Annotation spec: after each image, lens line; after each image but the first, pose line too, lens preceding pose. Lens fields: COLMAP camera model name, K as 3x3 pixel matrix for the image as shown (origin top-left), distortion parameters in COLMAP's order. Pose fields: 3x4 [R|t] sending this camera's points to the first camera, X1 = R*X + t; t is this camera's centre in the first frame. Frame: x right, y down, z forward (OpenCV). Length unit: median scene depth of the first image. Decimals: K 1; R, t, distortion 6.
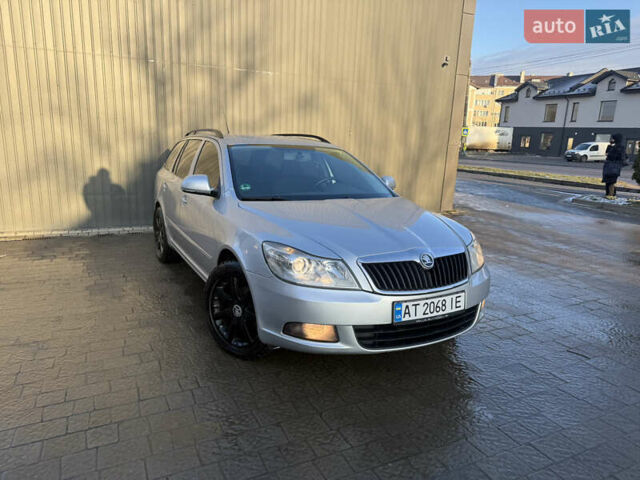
lens RADIAL K [[473.1, 0, 300.1], [0, 473.1, 239.3], [0, 0, 1]] dist [0.185863, -0.055273]
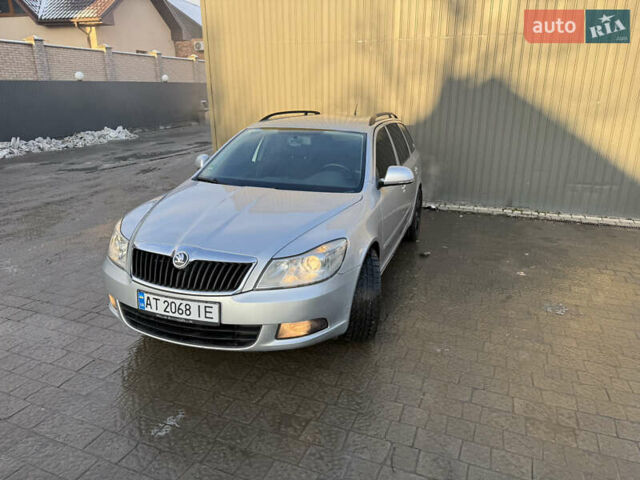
lens RADIAL K [[469.9, 0, 320.0], [0, 469.9, 240.0], [0, 0, 1]] dist [0.046420, -0.054405]
pose [[0.667708, 0.195541, -0.718283, 1.129554], [-0.147032, 0.980518, 0.130251, -0.159493], [0.729759, 0.018641, 0.683451, 0.562246]]
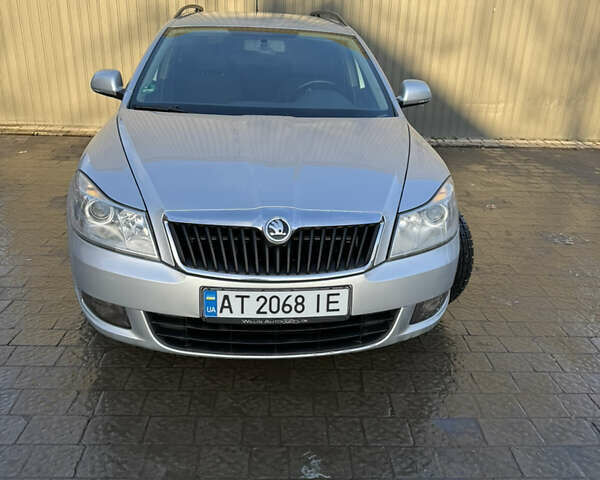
lens RADIAL K [[607.6, 0, 300.0], [0, 607.6, 240.0], [0, 0, 1]] dist [0.080690, -0.004147]
pose [[0.913630, 0.149106, -0.378215, 0.594413], [-0.092484, 0.982150, 0.163790, -0.075659], [0.395887, -0.114665, 0.911112, 0.295067]]
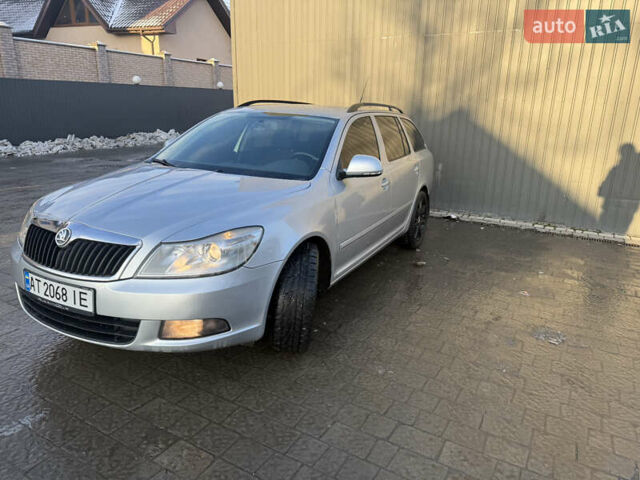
lens RADIAL K [[467.4, 0, 320.0], [0, 467.4, 240.0], [0, 0, 1]] dist [0.004298, -0.002814]
pose [[0.549202, 0.212144, -0.808315, 1.187132], [-0.193050, 0.973287, 0.124275, -0.141386], [0.813086, 0.087793, 0.575485, 0.901192]]
